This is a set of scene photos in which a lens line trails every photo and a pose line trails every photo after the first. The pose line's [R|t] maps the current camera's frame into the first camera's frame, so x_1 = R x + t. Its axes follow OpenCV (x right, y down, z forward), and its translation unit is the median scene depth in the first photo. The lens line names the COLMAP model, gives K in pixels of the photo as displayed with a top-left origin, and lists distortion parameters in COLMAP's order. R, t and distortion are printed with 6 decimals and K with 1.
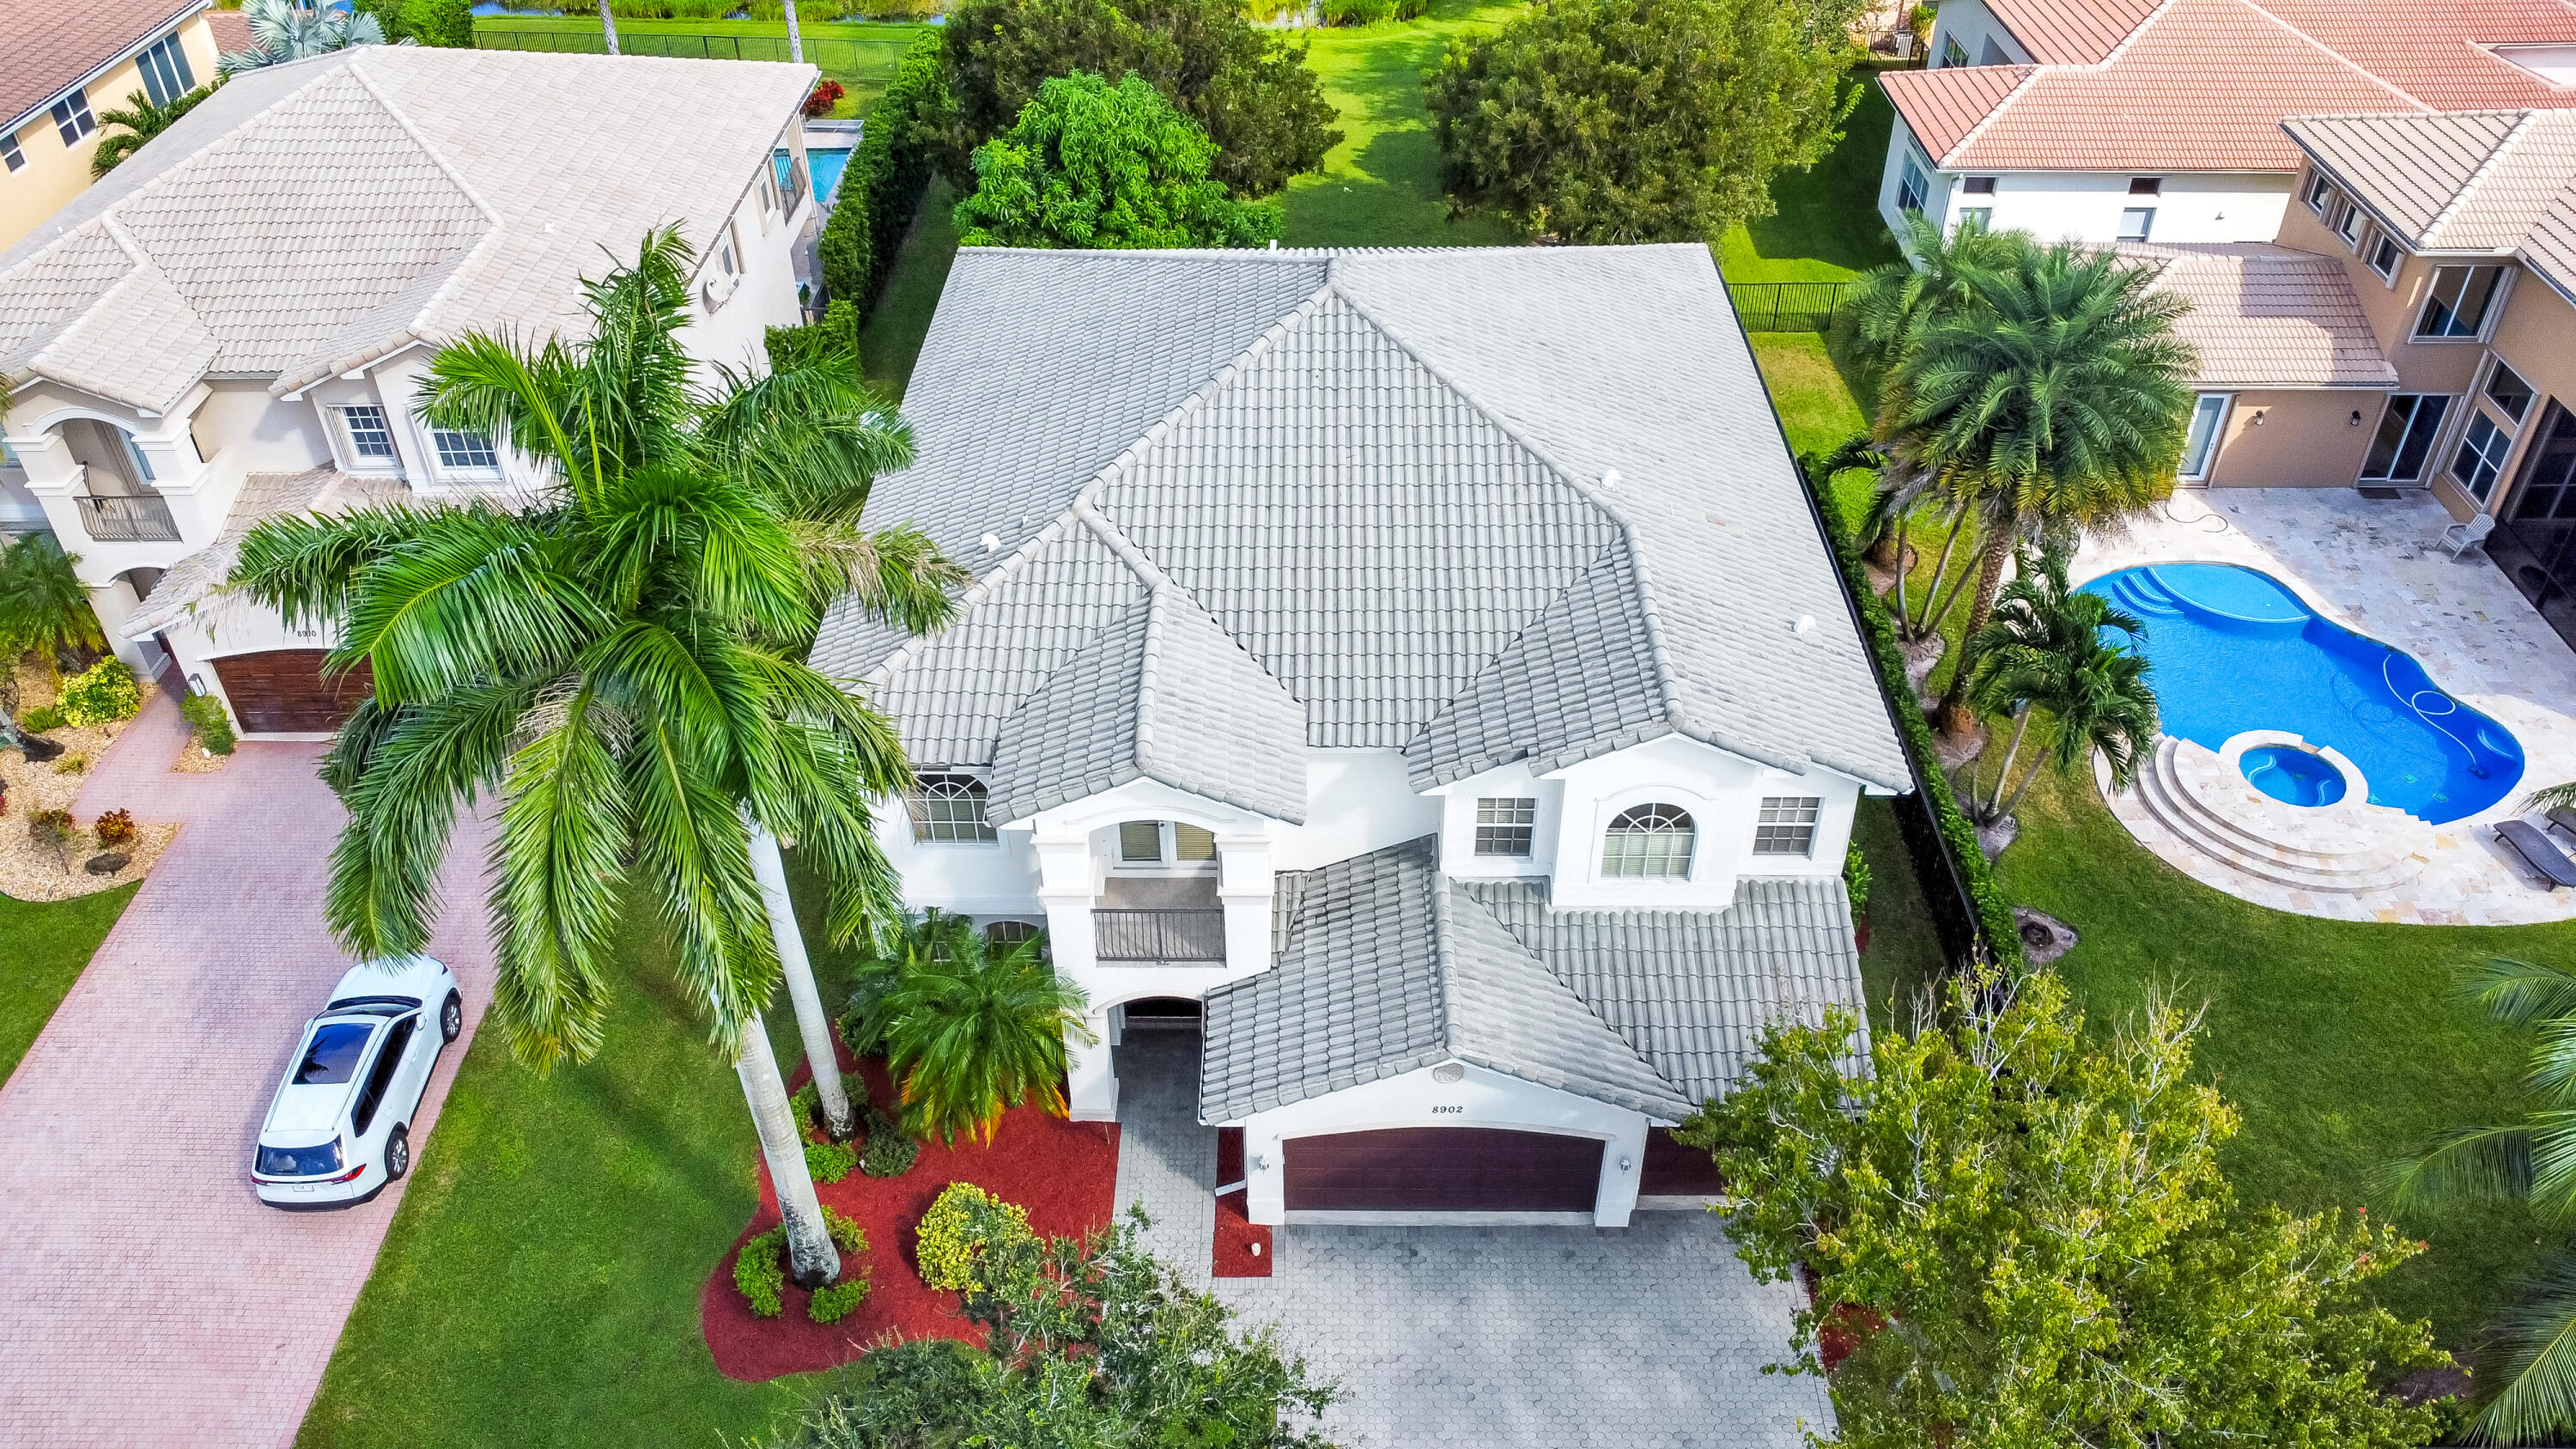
lens RADIAL K [[1862.6, 0, 1288.0], [0, 1862.6, 724.5], [0, 0, 1]] dist [0.005362, 0.004997]
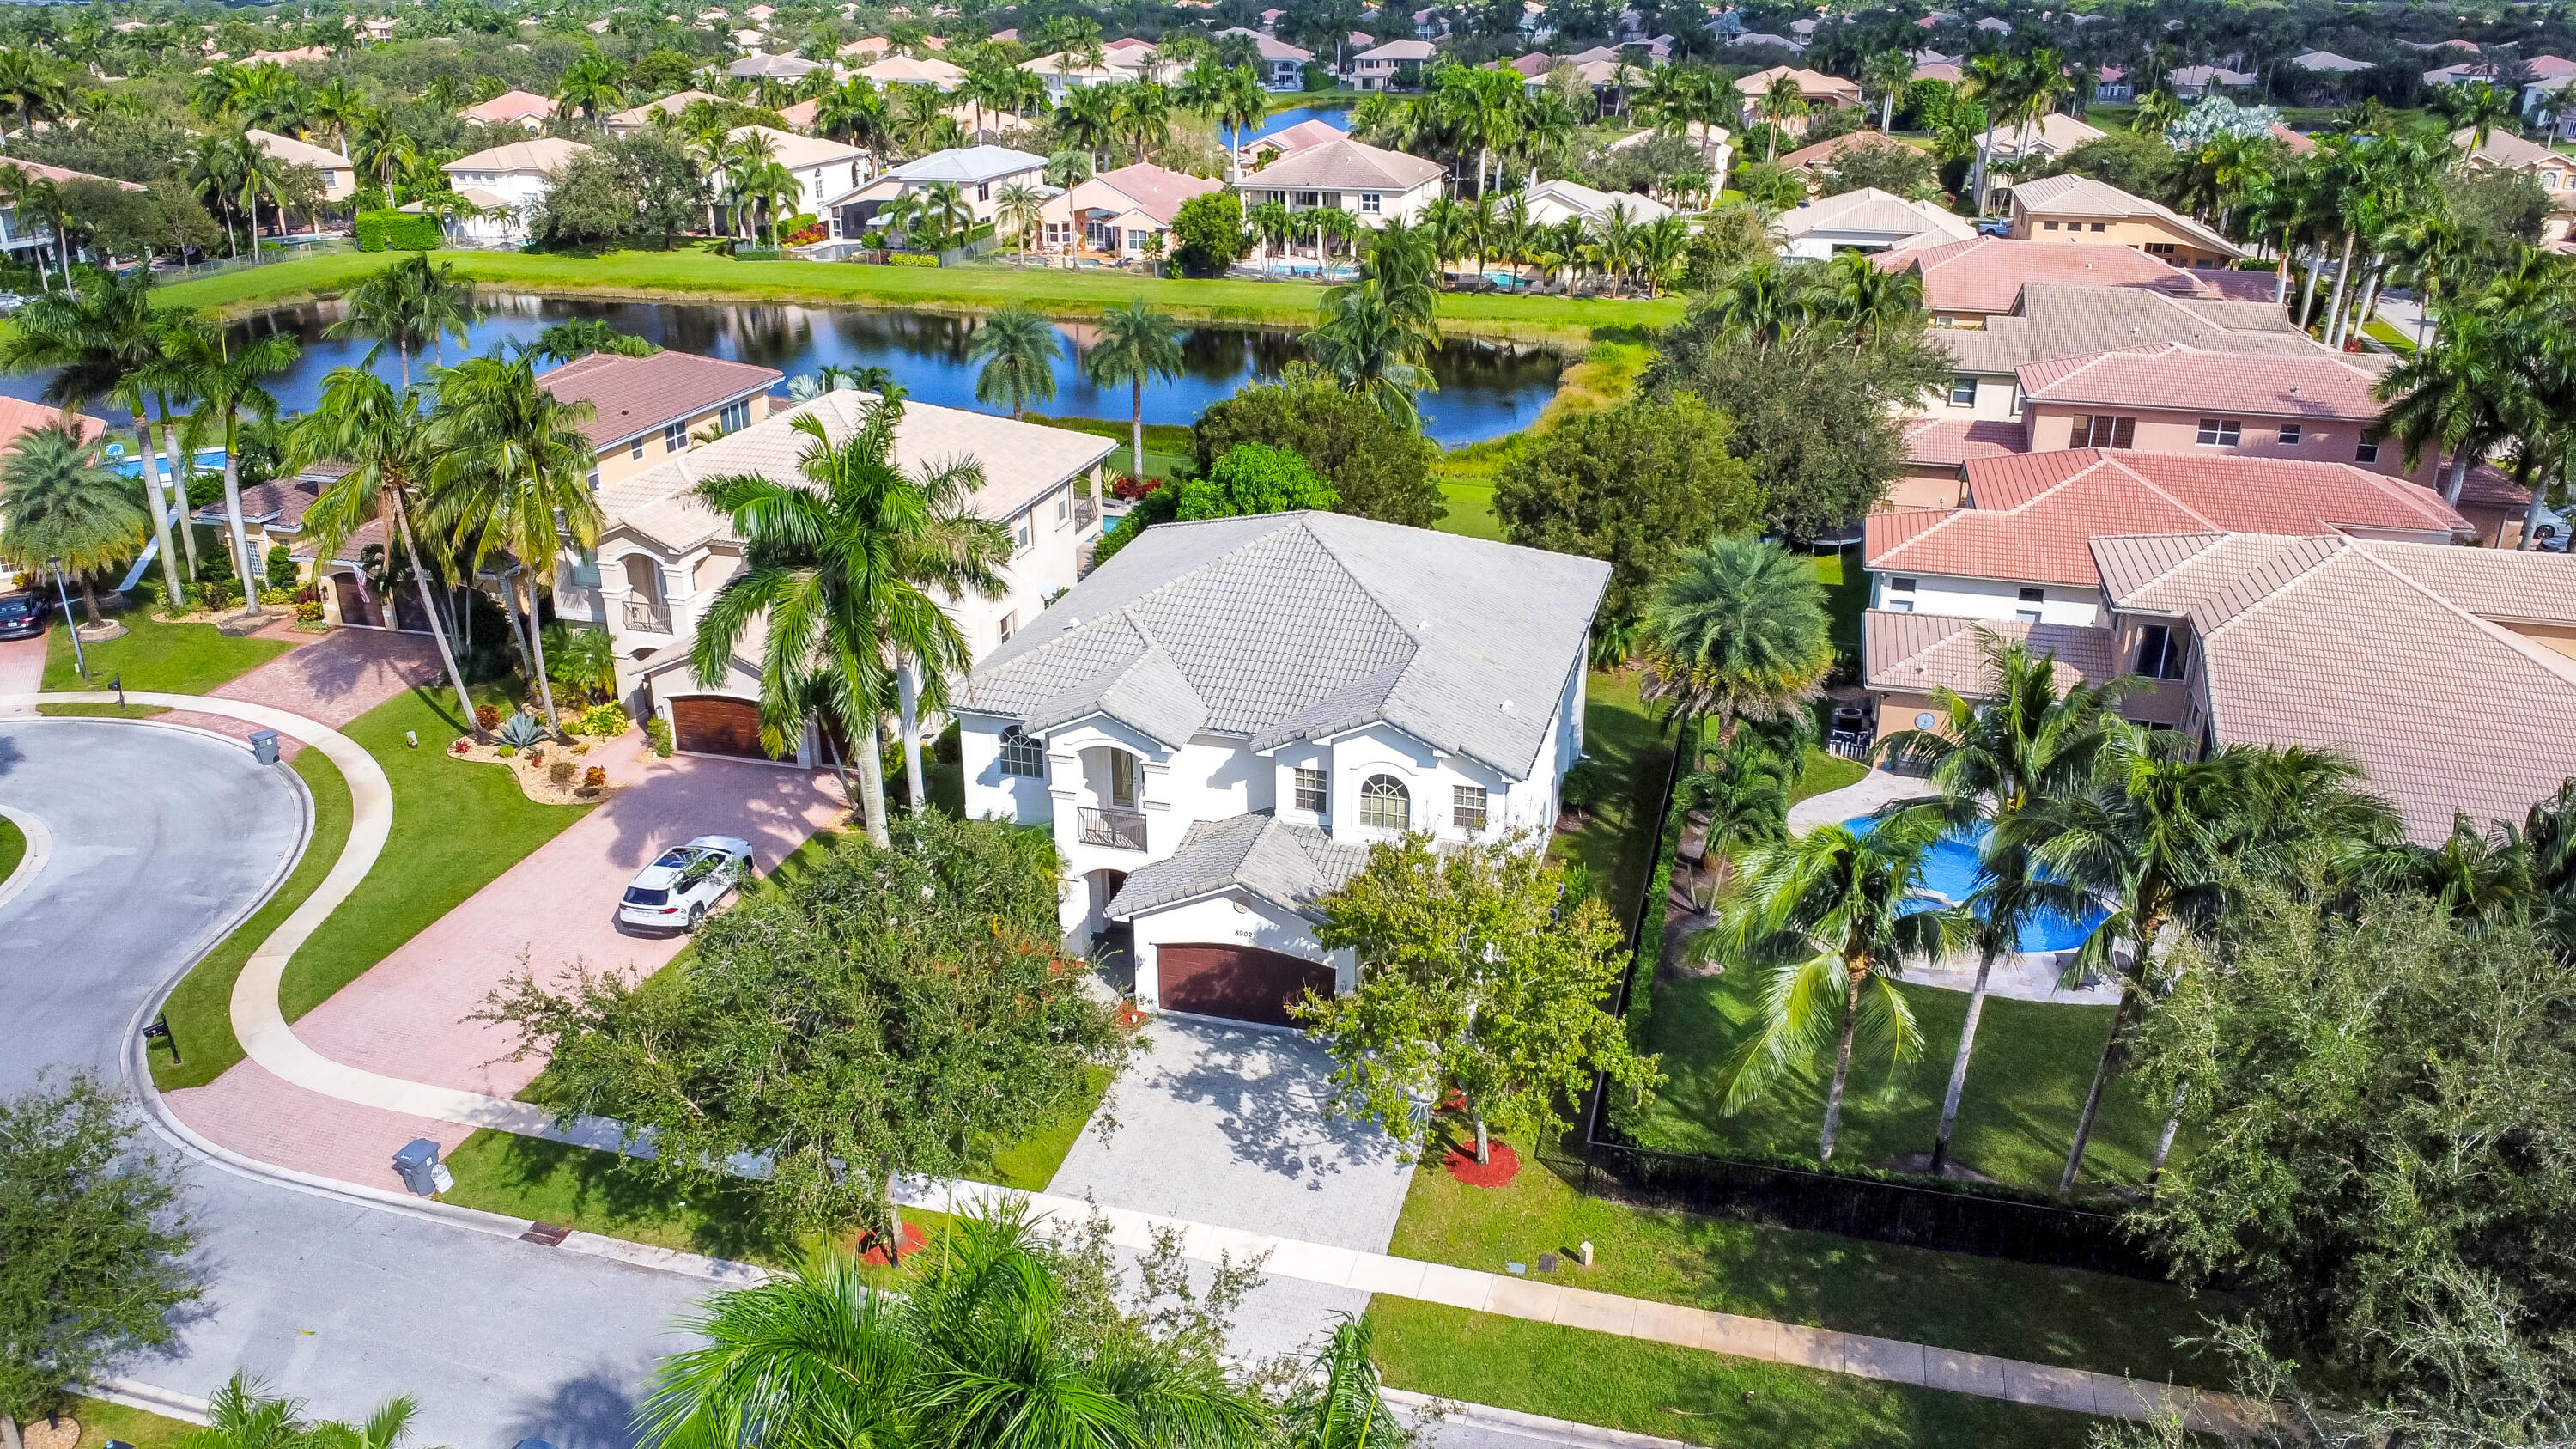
lens RADIAL K [[1792.6, 0, 1288.0], [0, 1792.6, 724.5], [0, 0, 1]] dist [0.076793, 0.001179]
pose [[0.969719, 0.108958, -0.218573, 0.339982], [-0.162536, 0.955907, -0.244588, 0.306675], [0.182286, 0.272707, 0.944671, -0.459710]]
